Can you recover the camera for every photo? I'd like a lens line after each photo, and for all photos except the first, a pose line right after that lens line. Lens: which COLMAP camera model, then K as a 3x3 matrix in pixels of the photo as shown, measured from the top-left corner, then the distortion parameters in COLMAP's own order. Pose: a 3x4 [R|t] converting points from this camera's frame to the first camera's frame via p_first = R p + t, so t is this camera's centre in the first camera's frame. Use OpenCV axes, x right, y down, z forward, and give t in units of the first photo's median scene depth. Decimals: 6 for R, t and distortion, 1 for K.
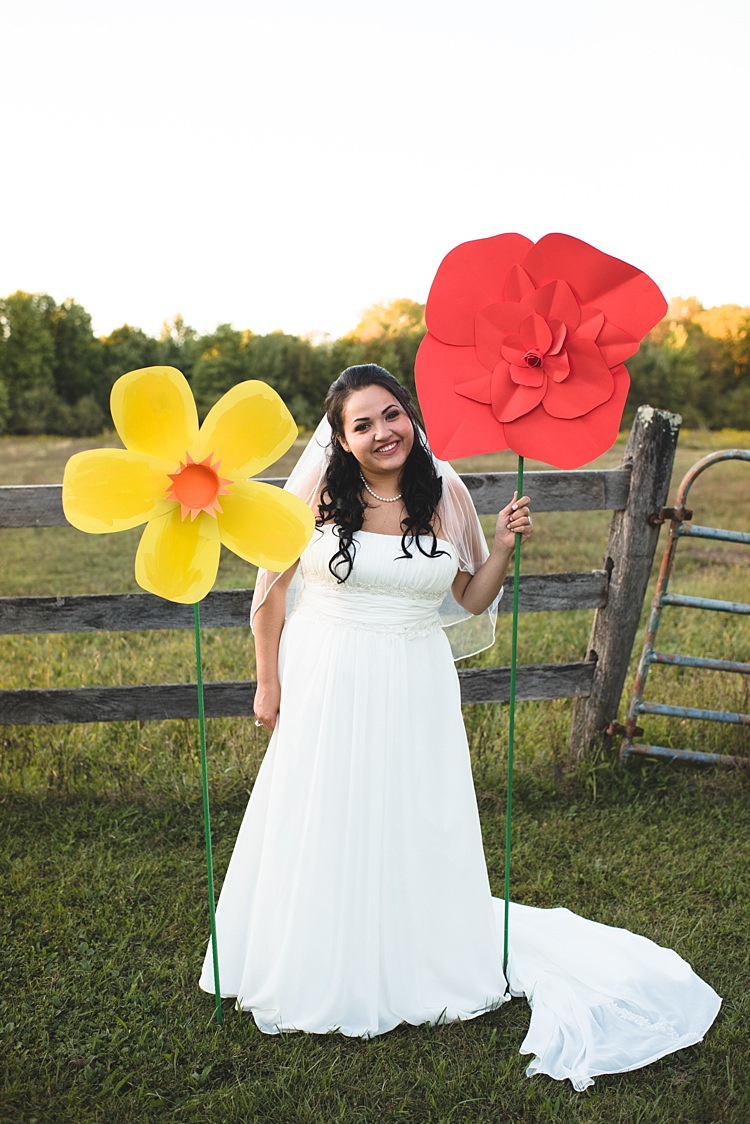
lens RADIAL K [[1174.3, 0, 366.6], [0, 1174.3, 563.4], [0, 0, 1]] dist [-0.034443, 0.000000]
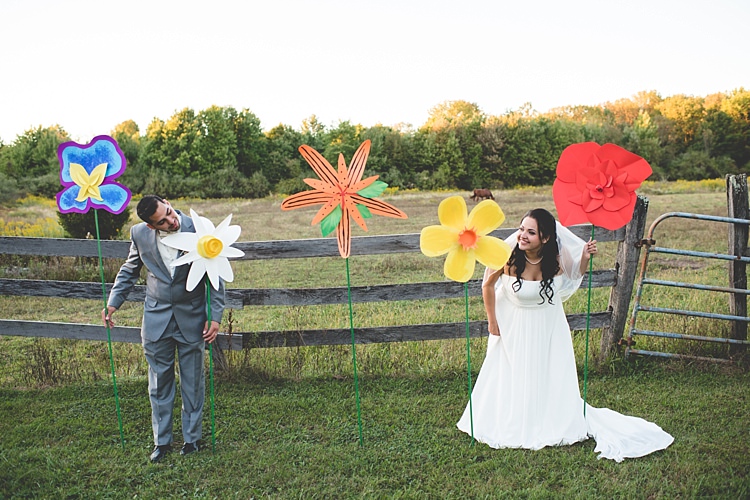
lens RADIAL K [[783.6, 0, 375.6], [0, 783.6, 249.1], [0, 0, 1]] dist [-0.034443, 0.000000]
pose [[0.996716, -0.025055, -0.077007, -0.124213], [0.022388, 0.999126, -0.035309, 0.010682], [0.077824, 0.033469, 0.996405, -0.466742]]
